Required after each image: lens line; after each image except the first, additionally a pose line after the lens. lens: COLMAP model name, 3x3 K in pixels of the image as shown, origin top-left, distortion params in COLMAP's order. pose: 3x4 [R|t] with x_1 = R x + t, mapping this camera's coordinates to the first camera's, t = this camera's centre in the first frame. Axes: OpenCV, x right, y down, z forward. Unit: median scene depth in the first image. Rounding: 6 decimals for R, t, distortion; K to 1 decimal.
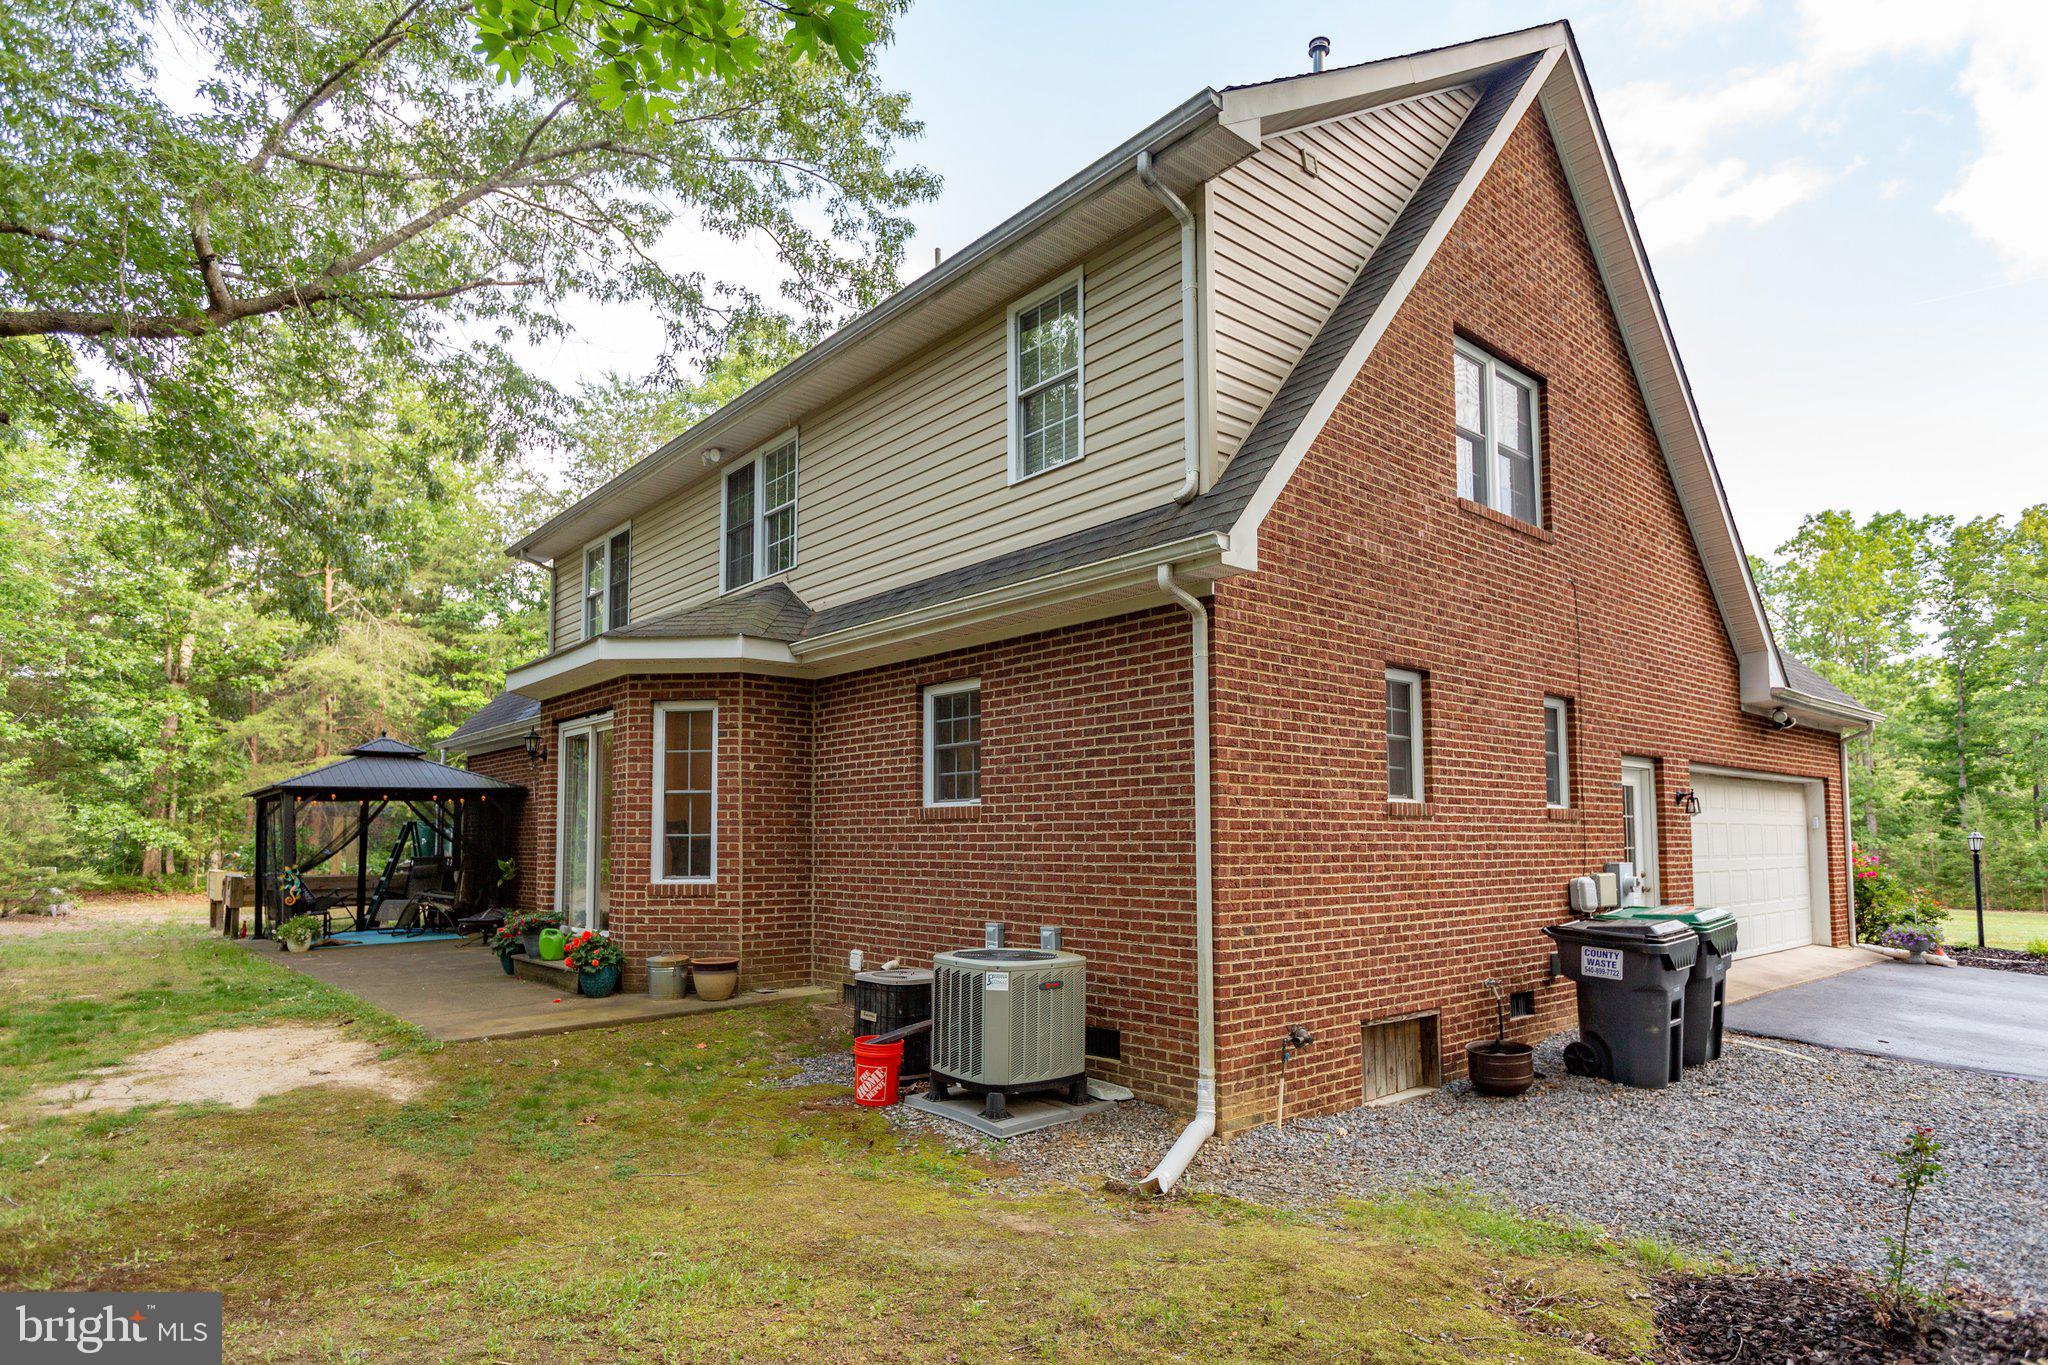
lens RADIAL K [[1138.4, 0, 1021.4], [0, 1138.4, 763.2], [0, 0, 1]] dist [-0.000204, -0.000124]
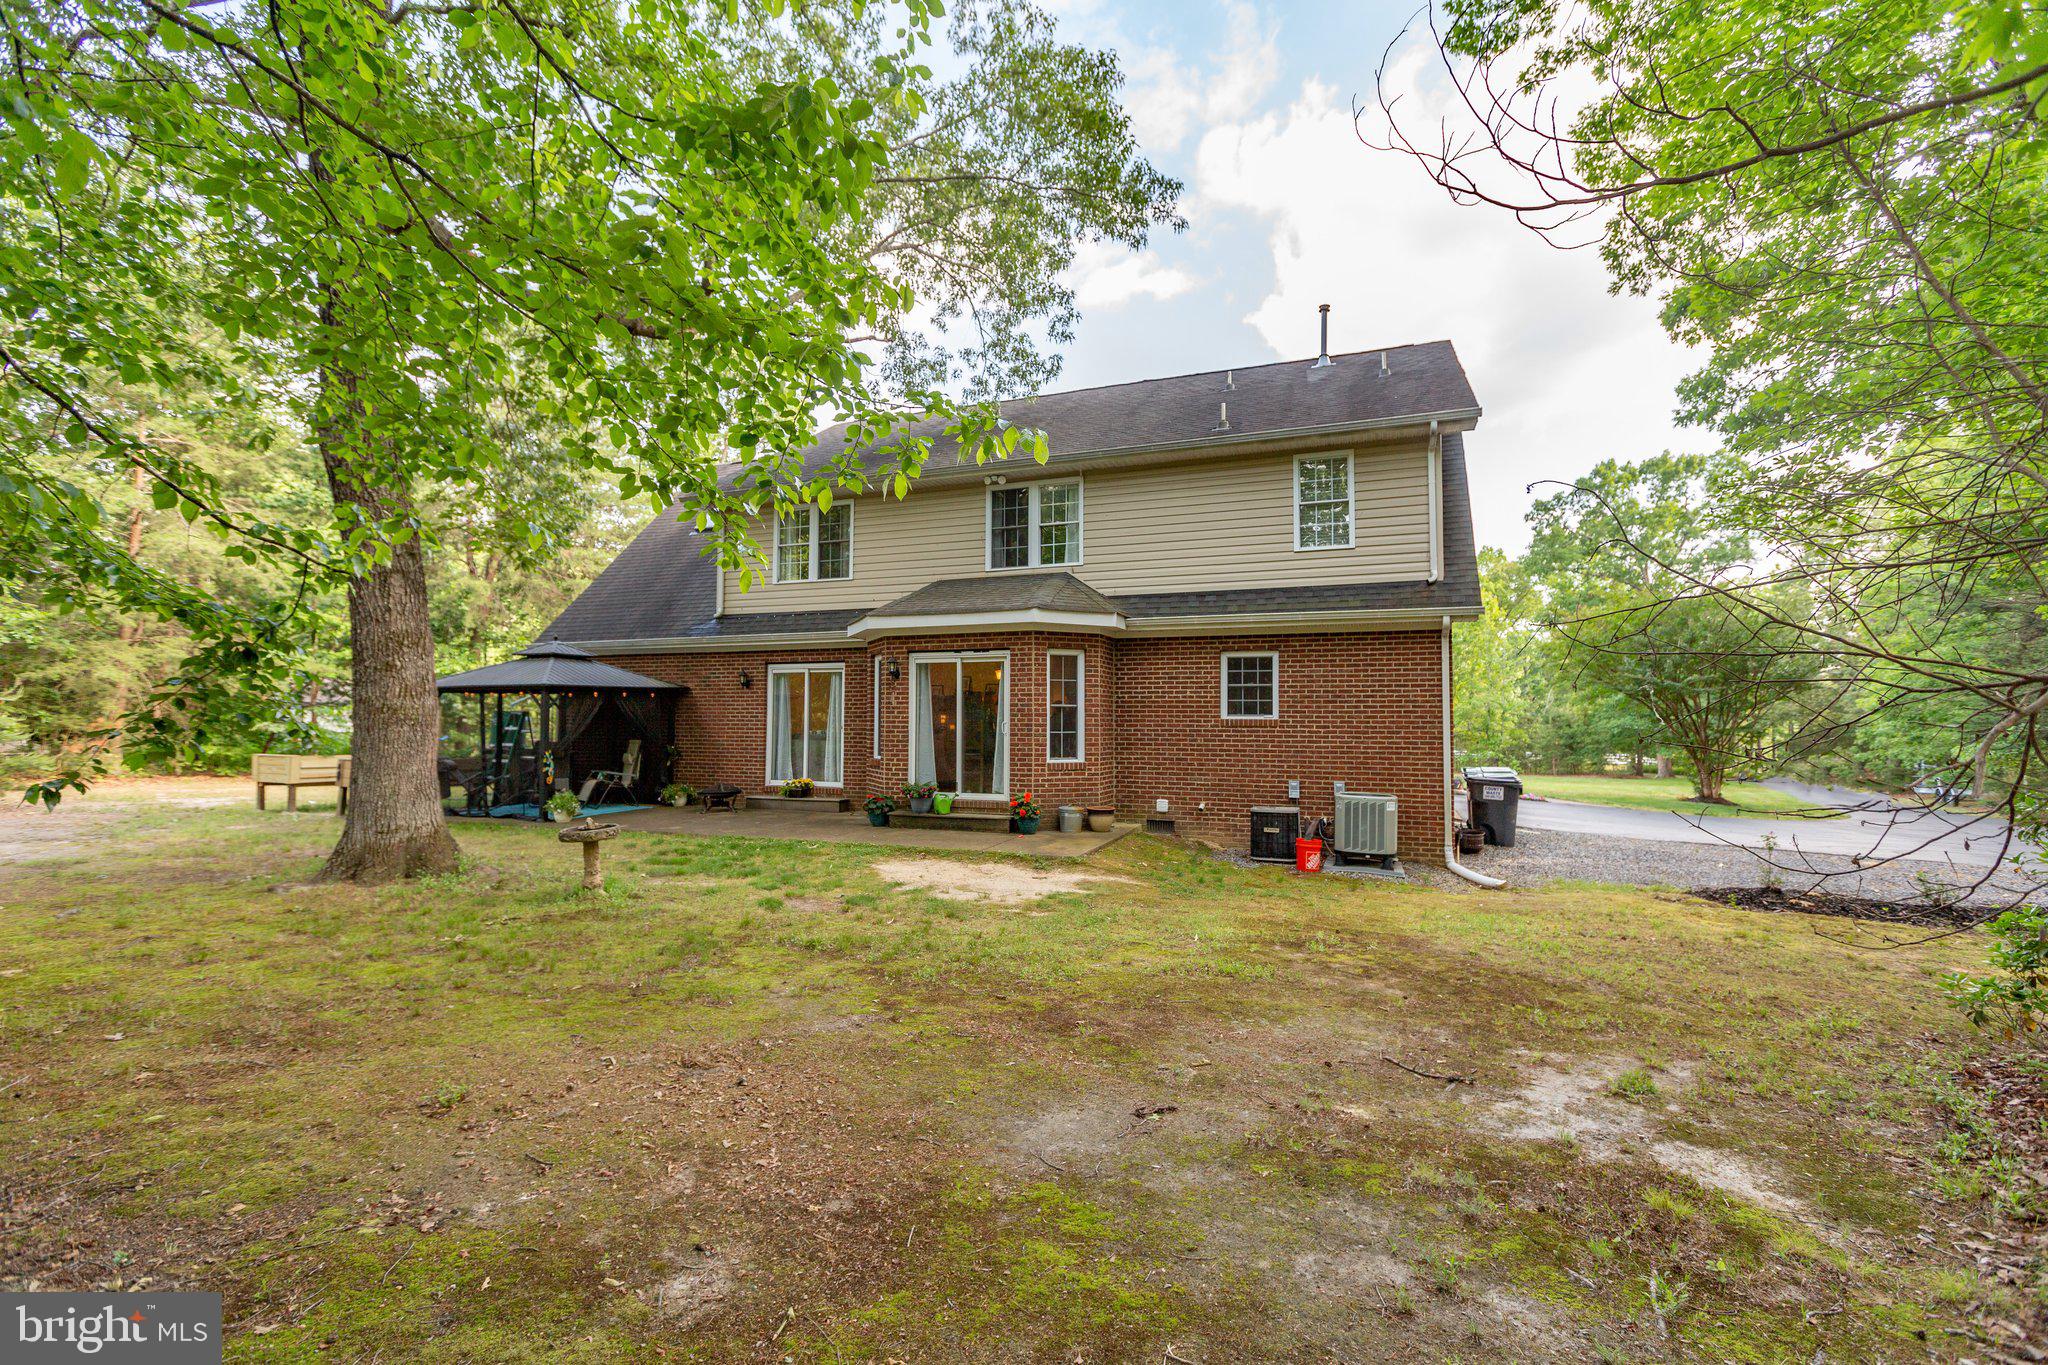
lens RADIAL K [[922.9, 0, 1024.0], [0, 922.9, 682.5], [0, 0, 1]] dist [0.004903, 0.000360]
pose [[0.868876, 0.030407, 0.494095, -1.006926], [-0.043307, 0.998954, 0.014680, -0.024522], [-0.493132, -0.034153, 0.869284, -0.108198]]
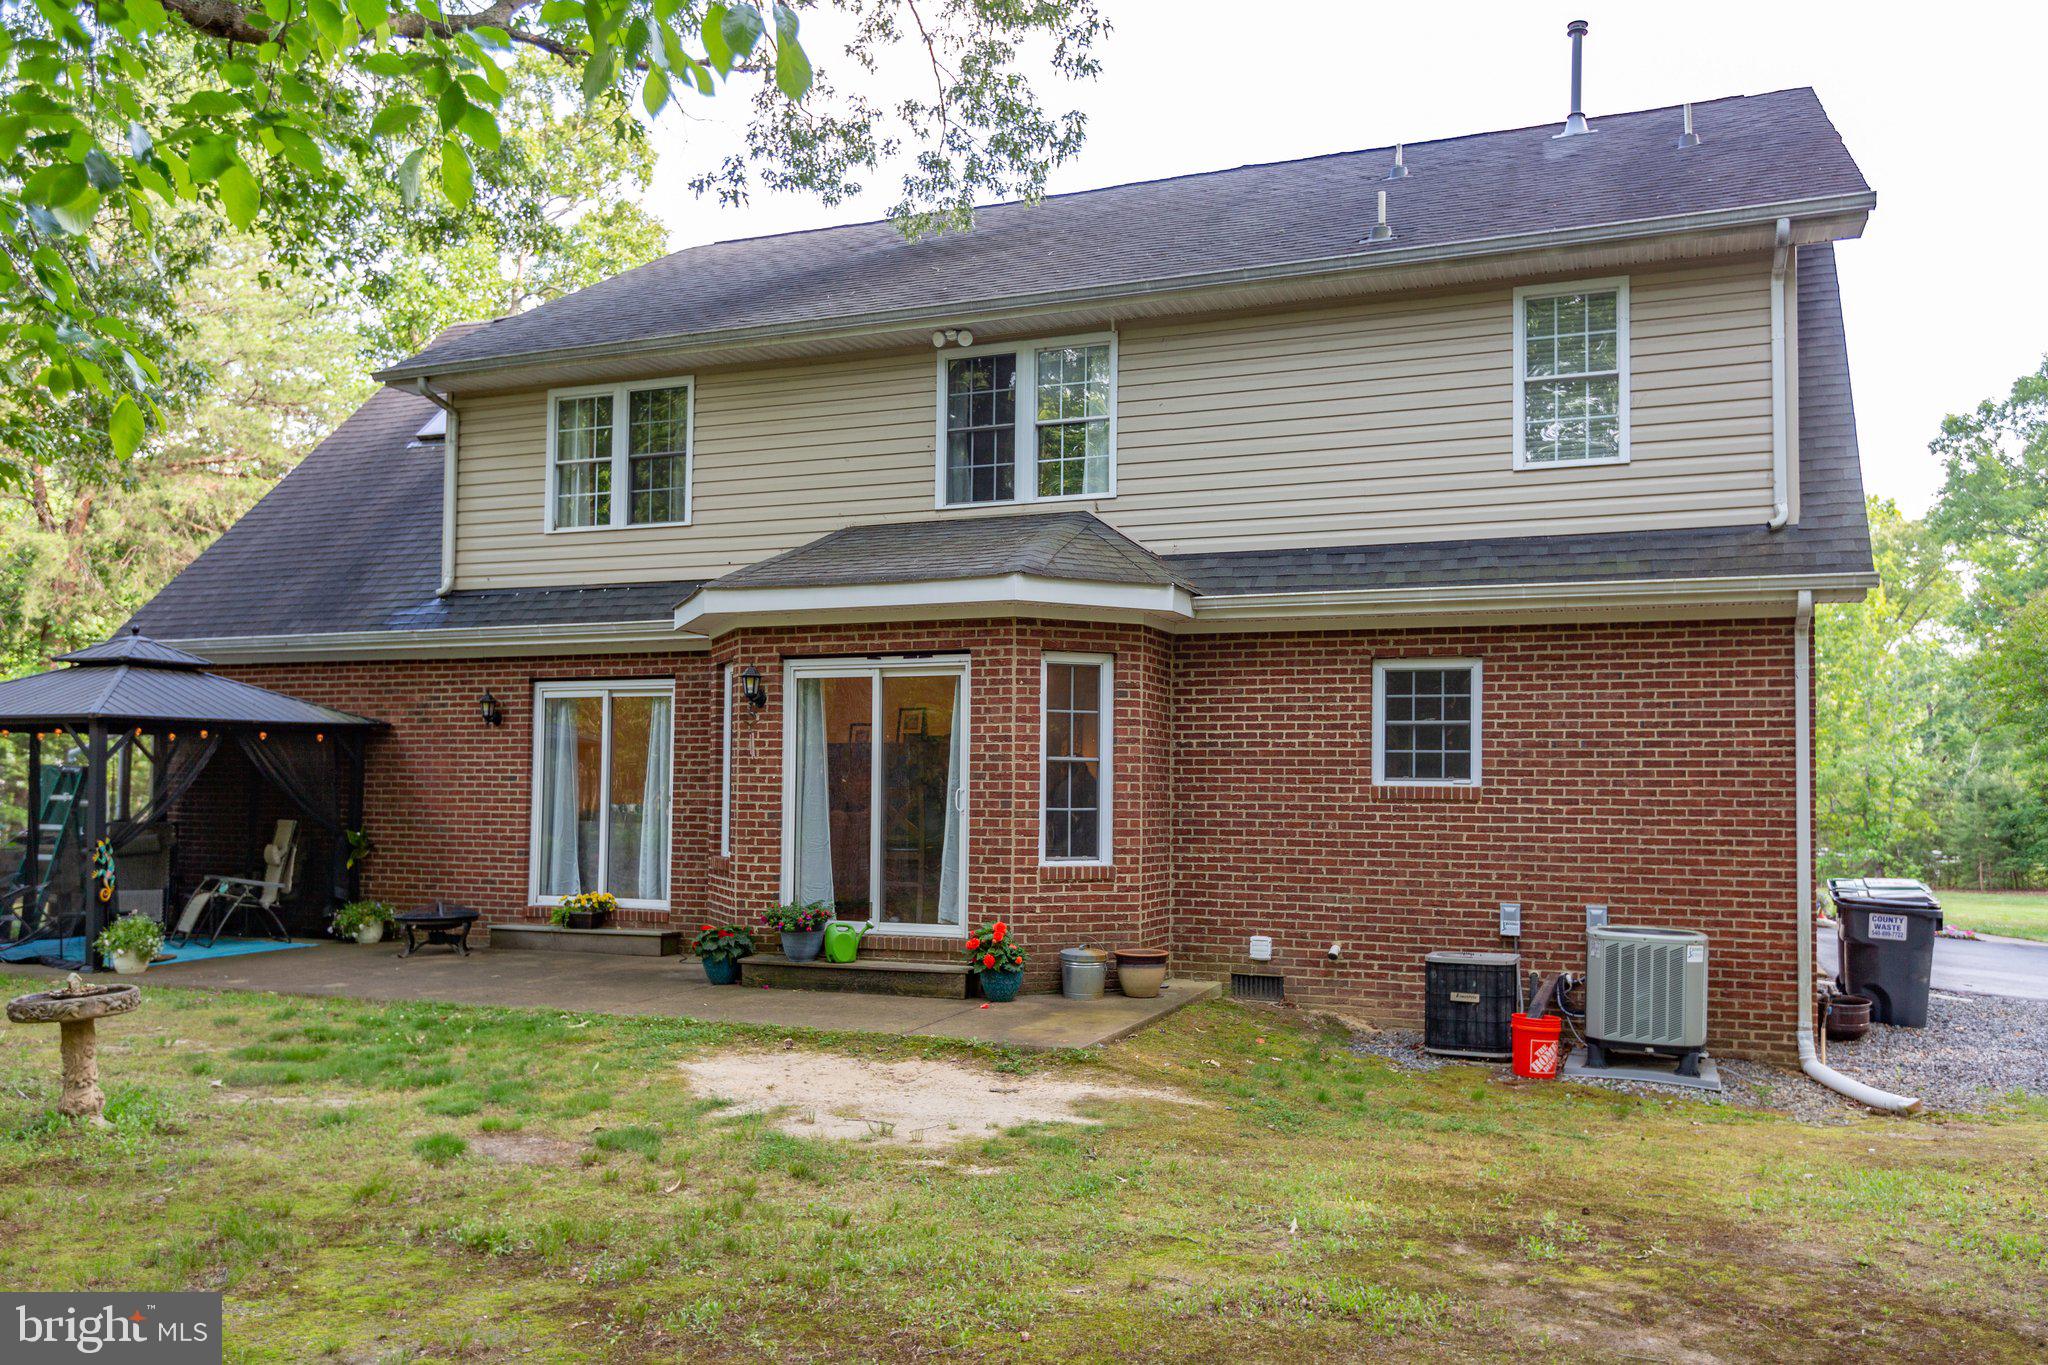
lens RADIAL K [[1611.2, 0, 1011.5], [0, 1611.2, 735.9], [0, 0, 1]] dist [0.026509, -0.041783]
pose [[0.879699, 0.030383, 0.474560, -0.929909], [-0.046754, 0.998648, 0.022733, -0.018078], [-0.473228, -0.042186, 0.879929, -0.046463]]
